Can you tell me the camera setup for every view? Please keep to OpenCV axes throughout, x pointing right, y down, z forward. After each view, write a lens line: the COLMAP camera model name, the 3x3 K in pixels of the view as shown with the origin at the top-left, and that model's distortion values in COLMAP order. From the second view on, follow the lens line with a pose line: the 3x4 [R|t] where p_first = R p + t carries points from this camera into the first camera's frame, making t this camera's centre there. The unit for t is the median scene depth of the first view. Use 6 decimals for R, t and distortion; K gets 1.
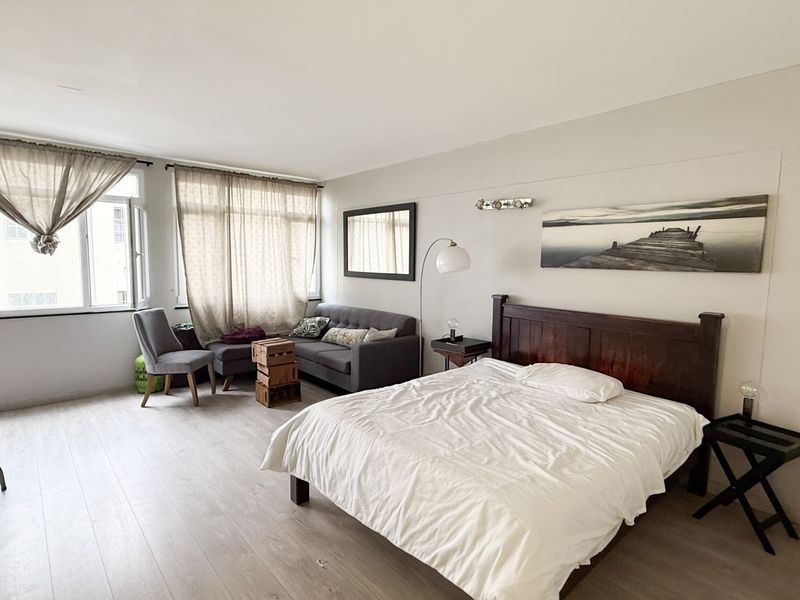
lens RADIAL K [[422.7, 0, 397.1], [0, 422.7, 301.4], [0, 0, 1]] dist [-0.000330, 0.000706]
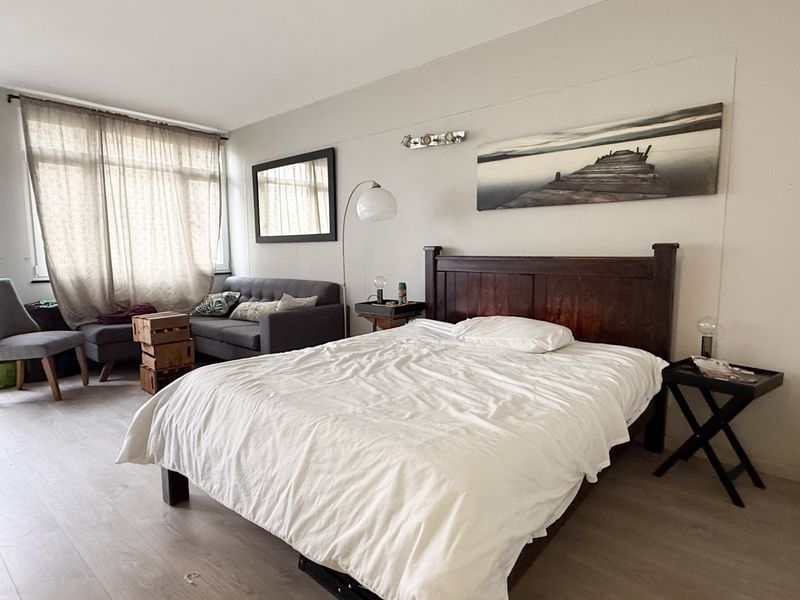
lens RADIAL K [[443.3, 0, 396.2], [0, 443.3, 301.9], [0, 0, 1]] dist [0.003549, -0.000723]
pose [[0.990262, -0.034866, 0.134782, 0.057157], [0.032857, 0.999314, 0.017100, 0.102529], [-0.135286, -0.012505, 0.990728, 0.146223]]
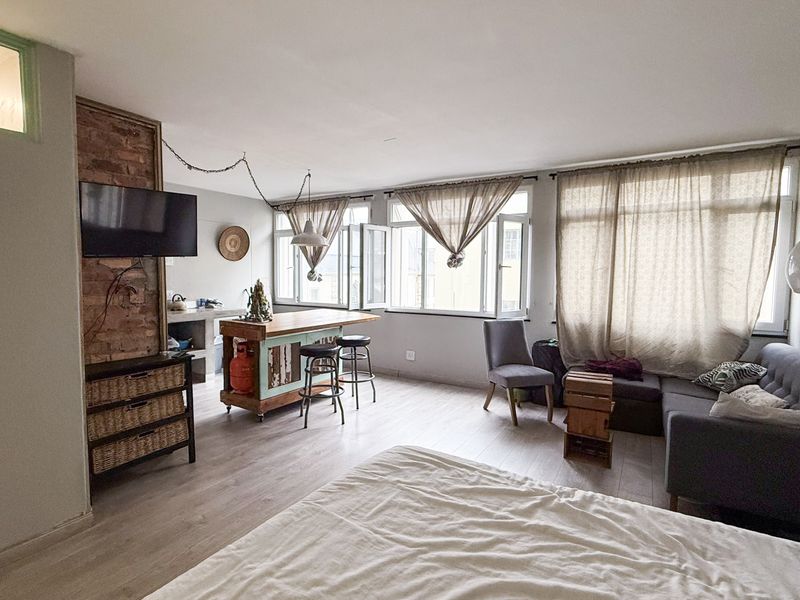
lens RADIAL K [[422.7, 0, 397.1], [0, 422.7, 301.4], [0, 0, 1]] dist [-0.000330, 0.000706]
pose [[0.288541, 0.053880, -0.955950, 0.479341], [-0.094650, 0.995130, 0.027520, -0.041093], [0.952778, 0.082540, 0.292236, 0.638267]]
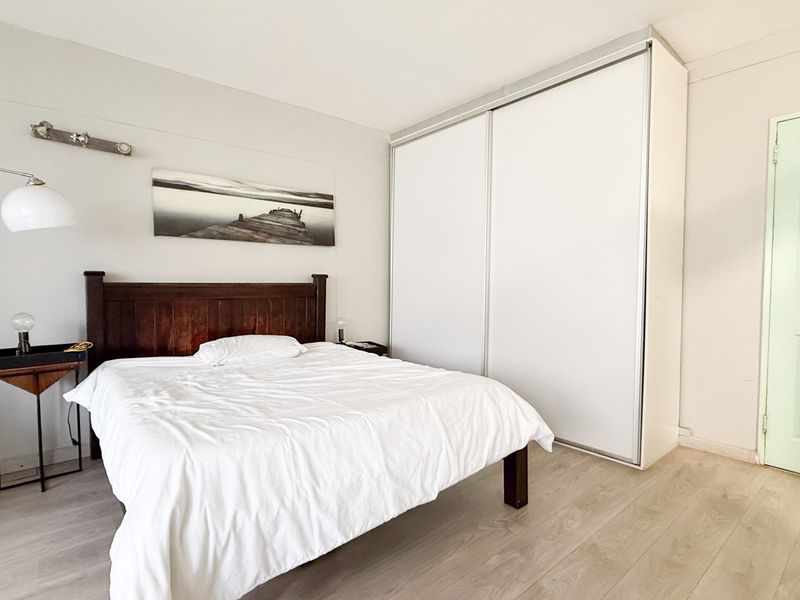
lens RADIAL K [[422.7, 0, 397.1], [0, 422.7, 301.4], [0, 0, 1]] dist [-0.000330, 0.000706]
pose [[0.034084, -0.059433, 0.997650, -0.559001], [0.099180, 0.993504, 0.055797, 0.056690], [-0.994486, 0.097045, 0.039757, 0.622639]]
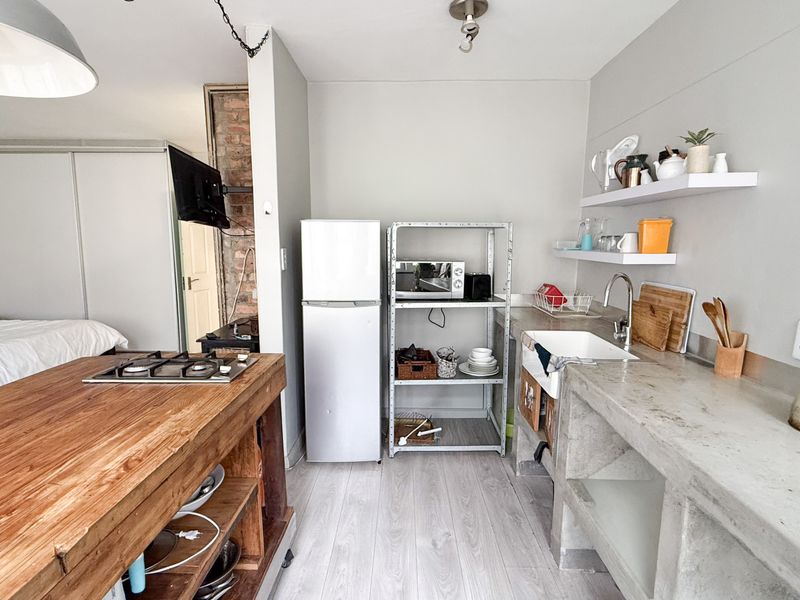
lens RADIAL K [[422.7, 0, 397.1], [0, 422.7, 301.4], [0, 0, 1]] dist [-0.000330, 0.000706]
pose [[-0.730256, -0.115788, 0.673290, -1.557037], [0.050346, 0.973732, 0.222062, -0.083248], [-0.681316, 0.196059, -0.705244, 0.795643]]
